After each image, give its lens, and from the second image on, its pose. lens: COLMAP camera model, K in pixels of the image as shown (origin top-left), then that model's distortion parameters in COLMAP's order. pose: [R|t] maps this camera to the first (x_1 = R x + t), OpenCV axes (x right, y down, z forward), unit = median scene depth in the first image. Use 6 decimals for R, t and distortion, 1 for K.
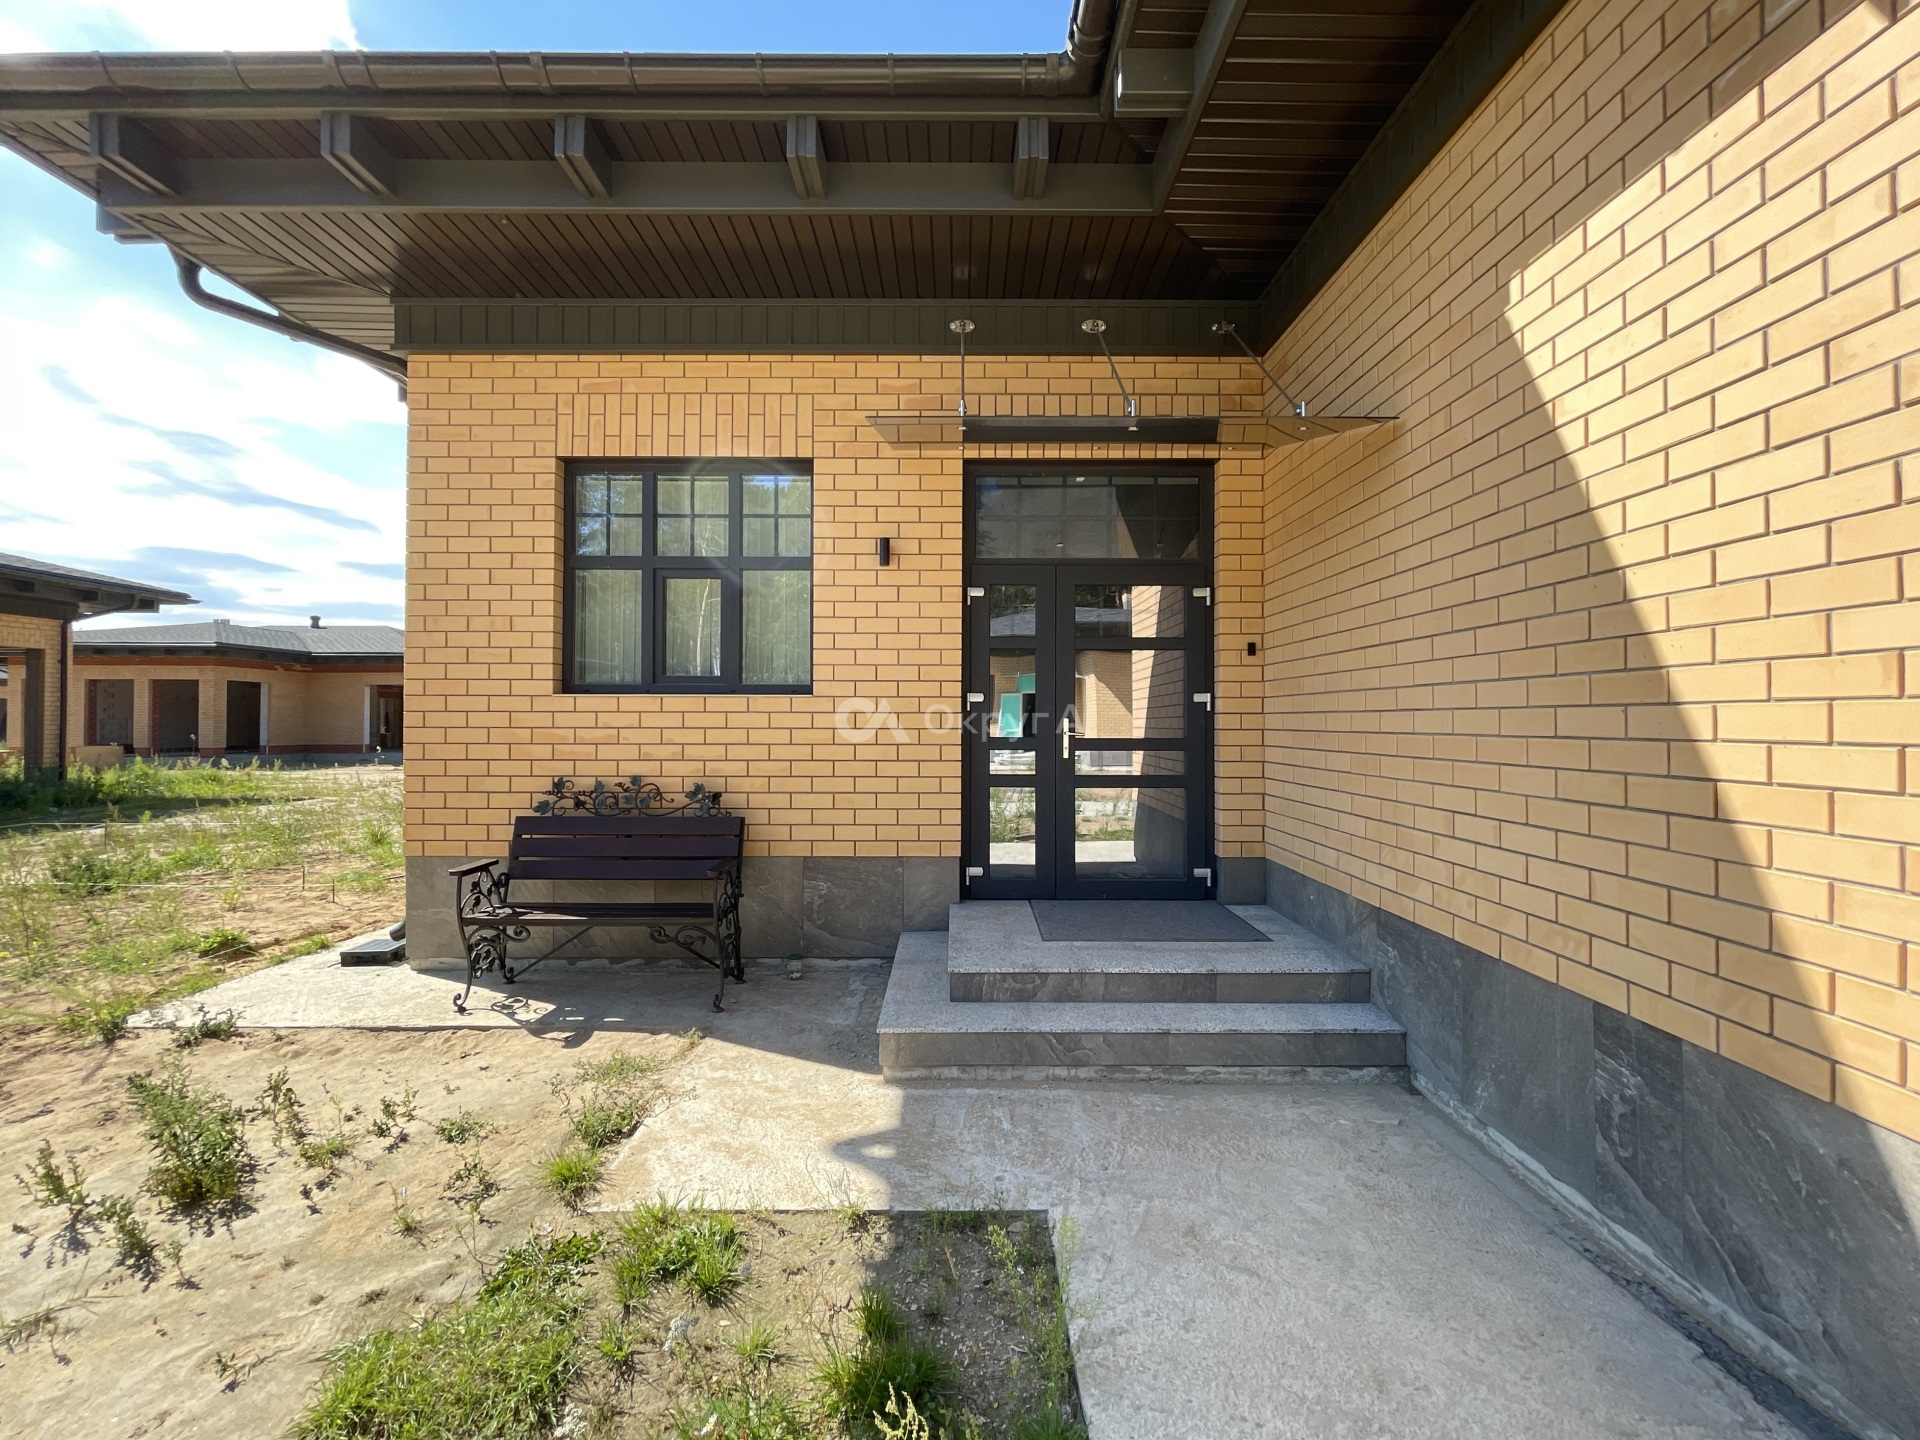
lens RADIAL K [[800.3, 0, 956.1], [0, 800.3, 716.6], [0, 0, 1]] dist [-0.004102, -0.000546]
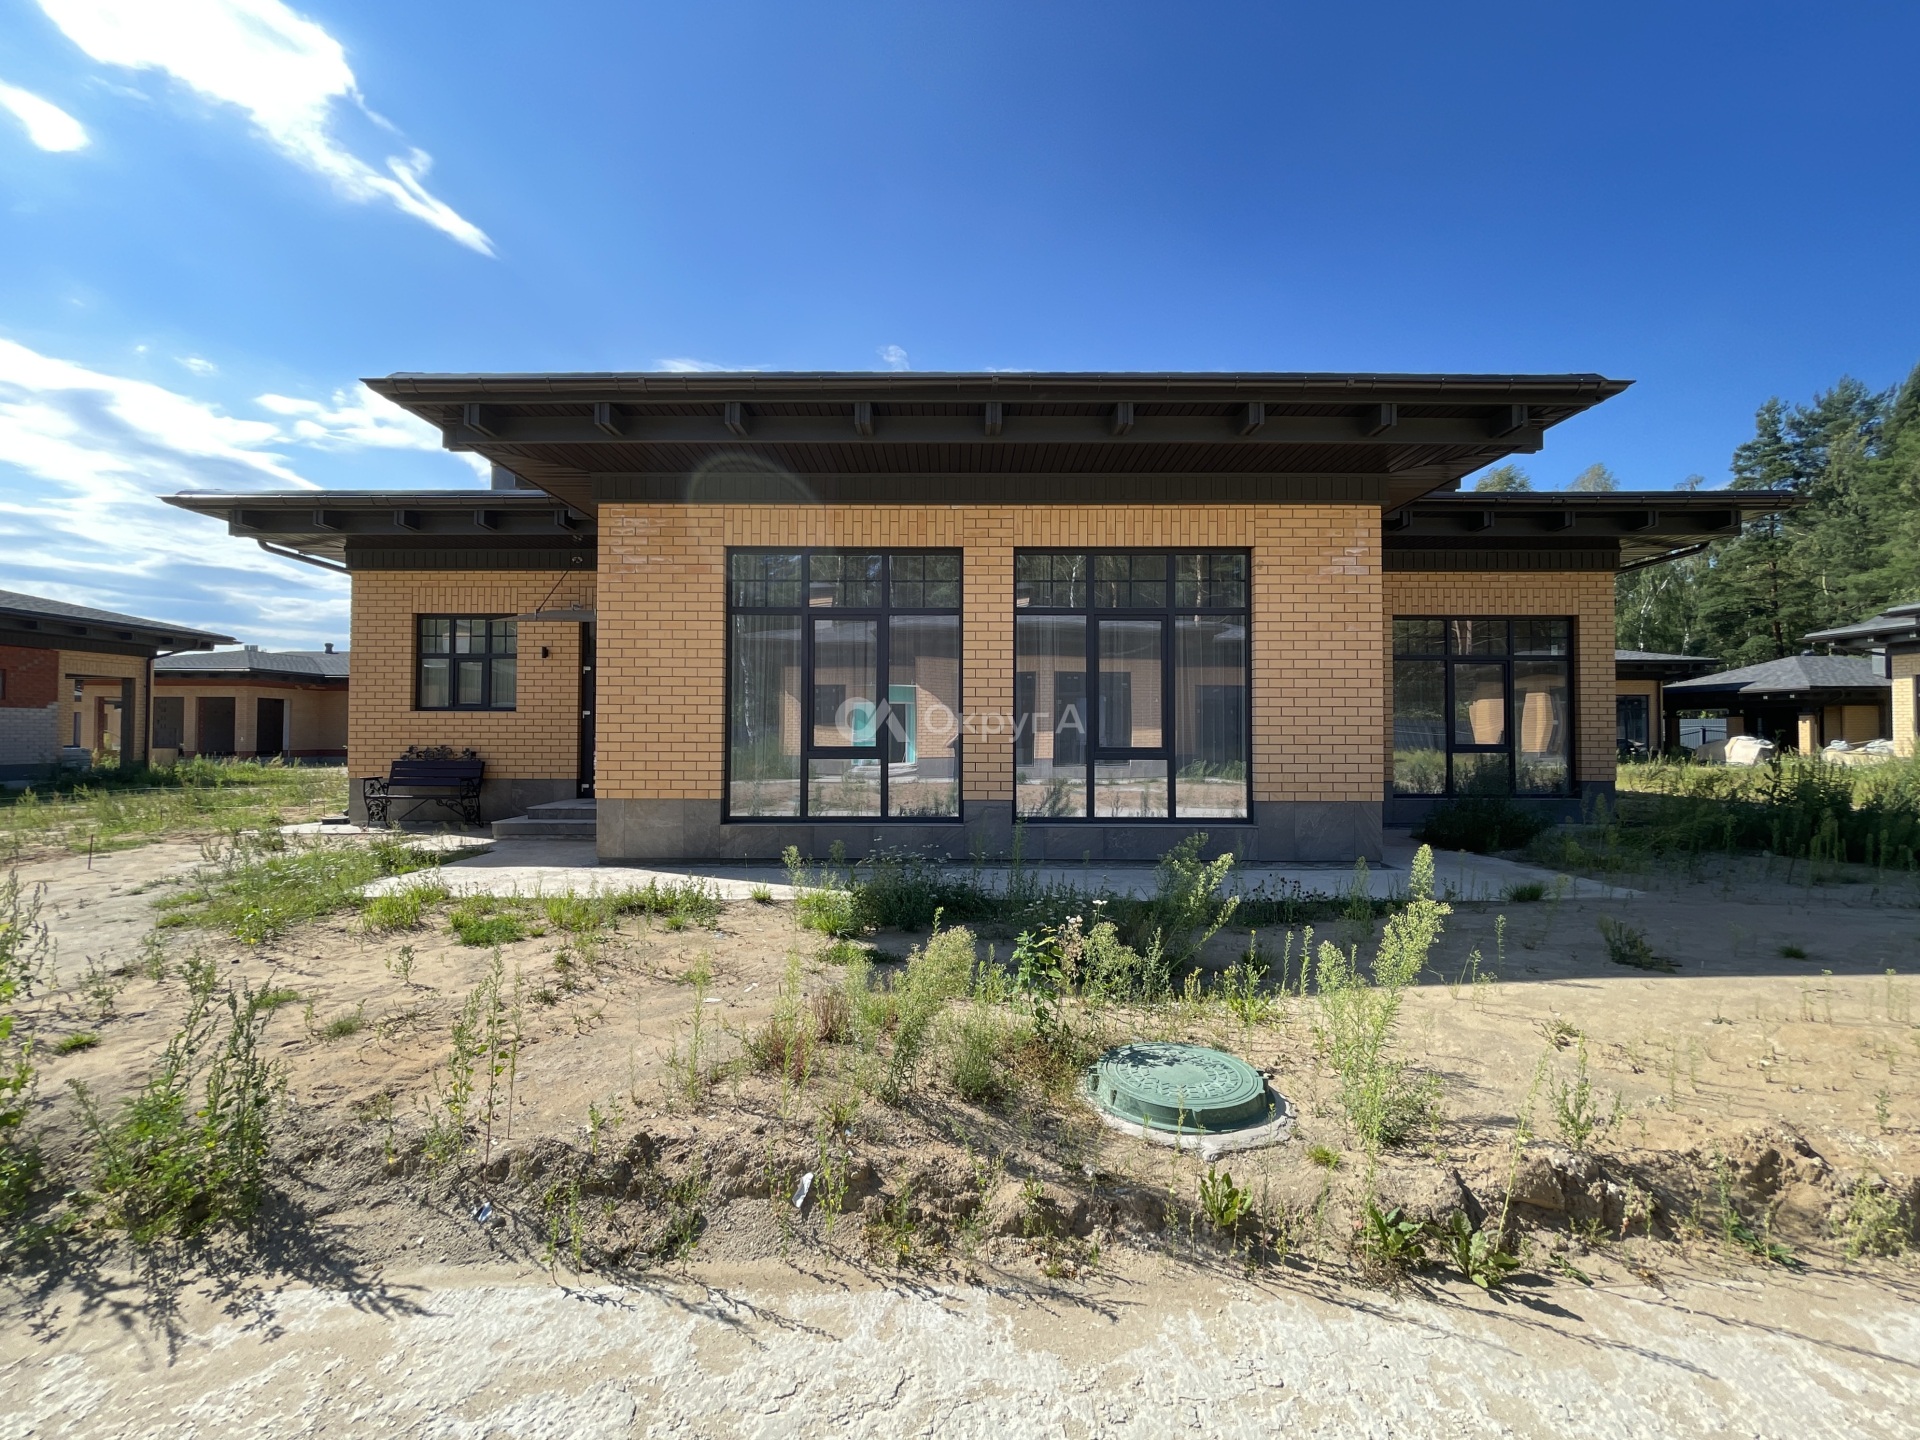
lens RADIAL K [[800.3, 0, 960.7], [0, 800.3, 722.8], [0, 0, 1]] dist [-0.004102, -0.000546]
pose [[0.999936, 0.001712, -0.011159, 1.184574], [-0.001817, 0.999954, -0.009370, 0.026588], [0.011142, 0.009390, 0.999894, -1.391474]]
